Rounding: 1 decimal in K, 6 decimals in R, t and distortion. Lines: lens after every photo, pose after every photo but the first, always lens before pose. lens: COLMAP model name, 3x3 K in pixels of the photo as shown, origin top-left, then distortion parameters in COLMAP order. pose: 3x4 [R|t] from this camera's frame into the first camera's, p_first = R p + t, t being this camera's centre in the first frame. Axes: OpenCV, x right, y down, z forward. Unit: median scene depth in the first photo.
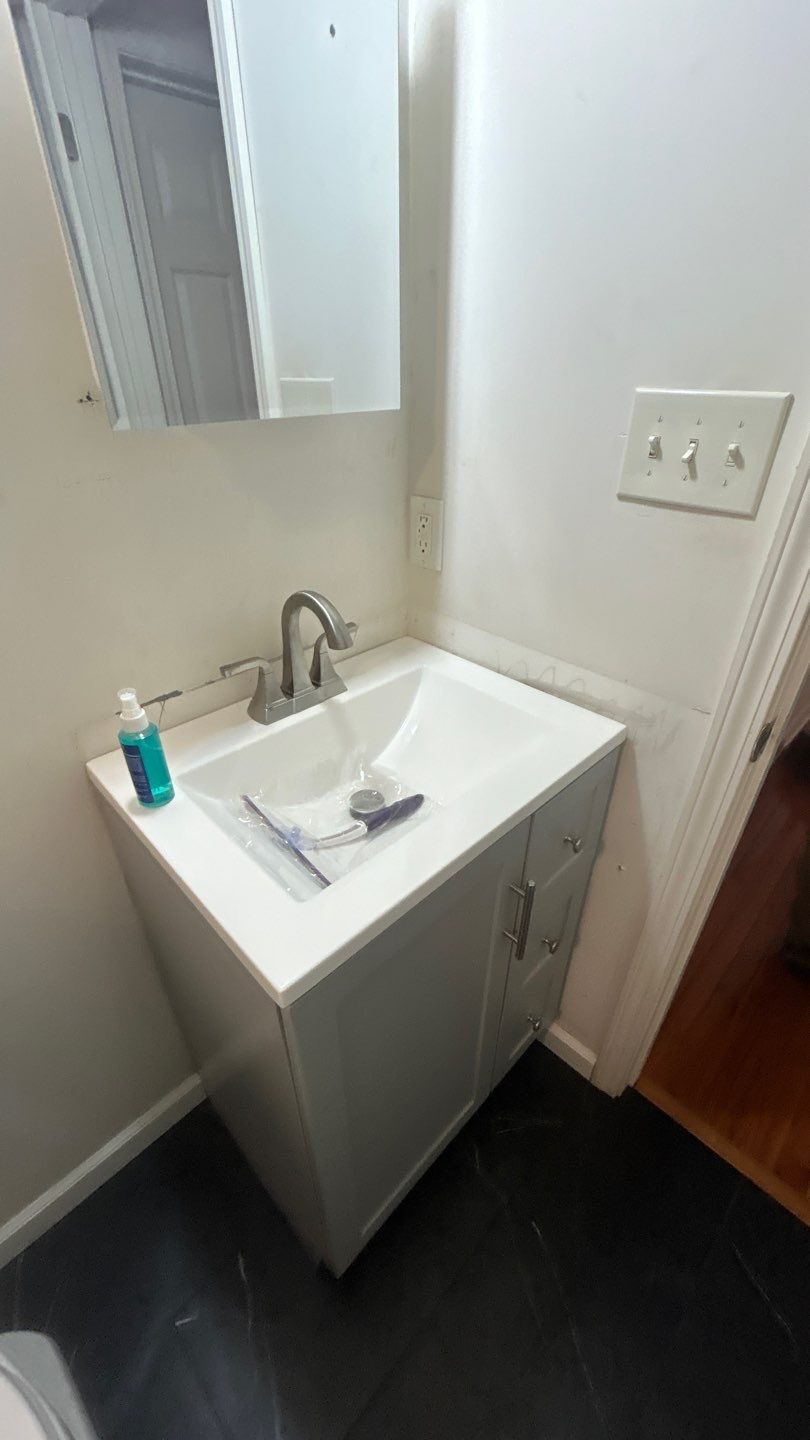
lens RADIAL K [[579.8, 0, 405.0], [0, 579.8, 720.0], [0, 0, 1]] dist [-0.006339, 0.003130]
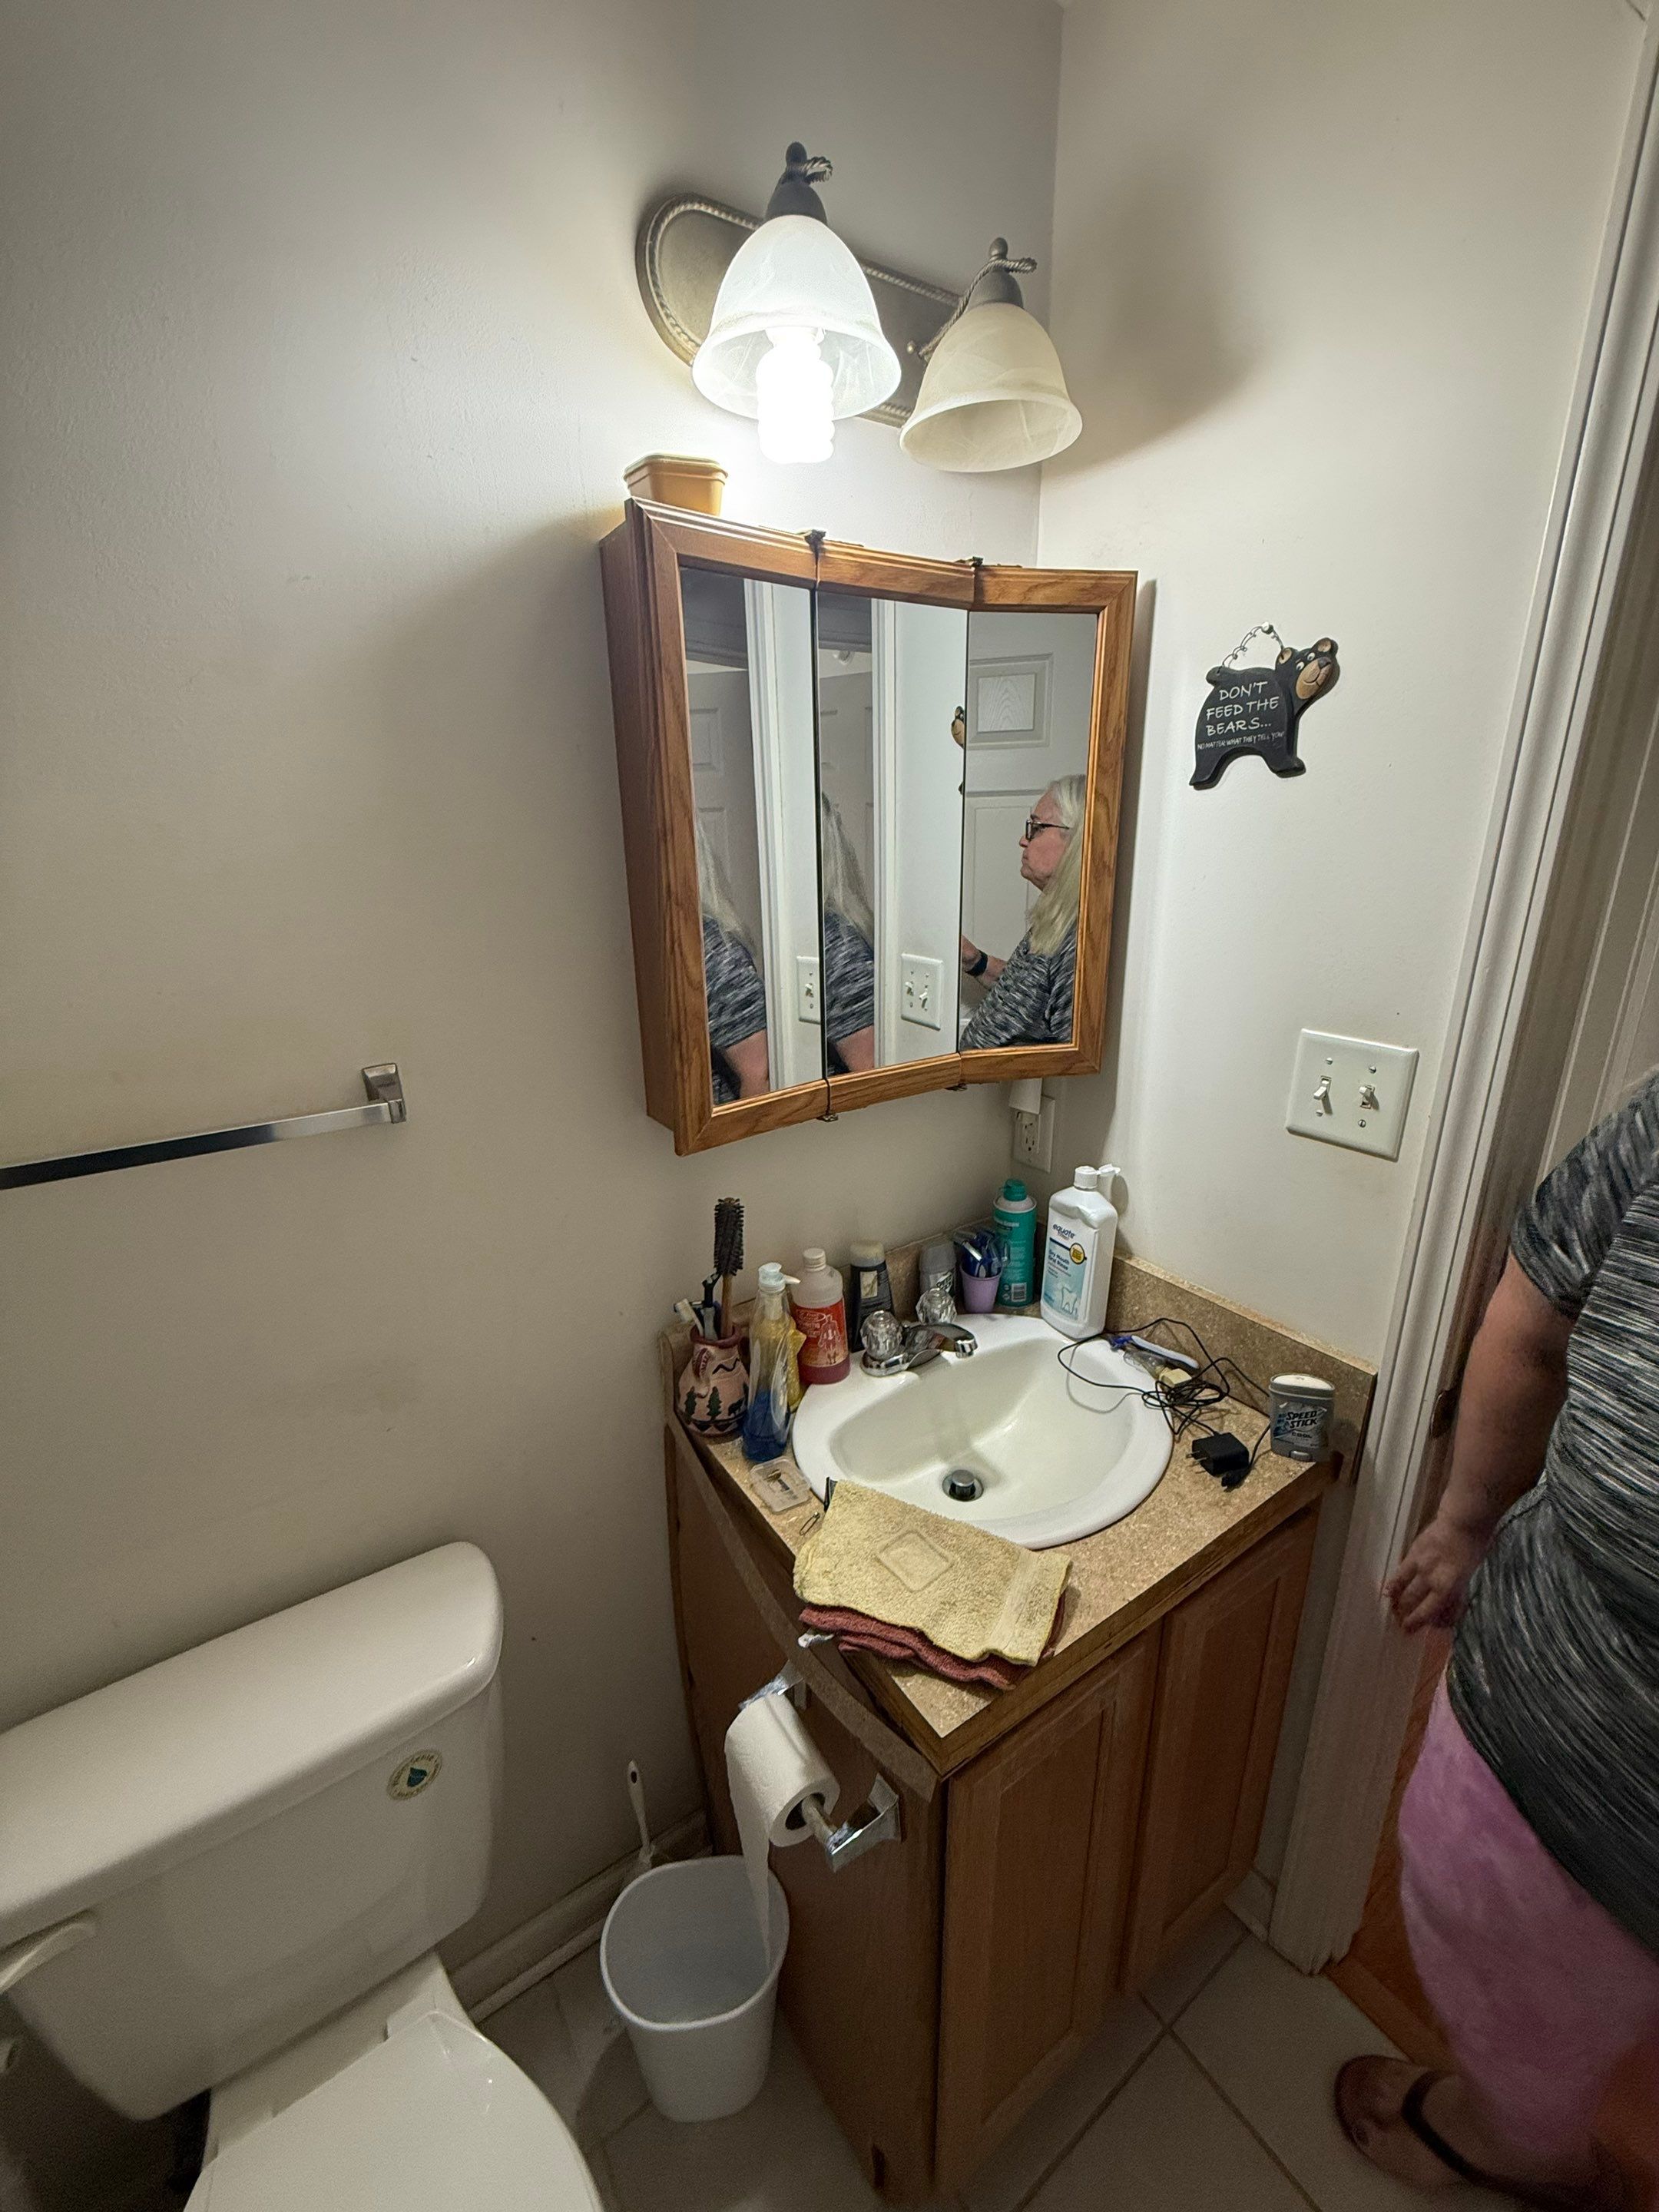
lens RADIAL K [[879.5, 0, 836.5], [0, 879.5, 1099.4], [0, 0, 1]] dist [-0.000796, -0.000276]
pose [[0.982844, 0.034804, -0.181124, -0.024892], [-0.079020, 0.966797, -0.243020, -0.020681], [0.166652, 0.253163, 0.952962, -0.399179]]
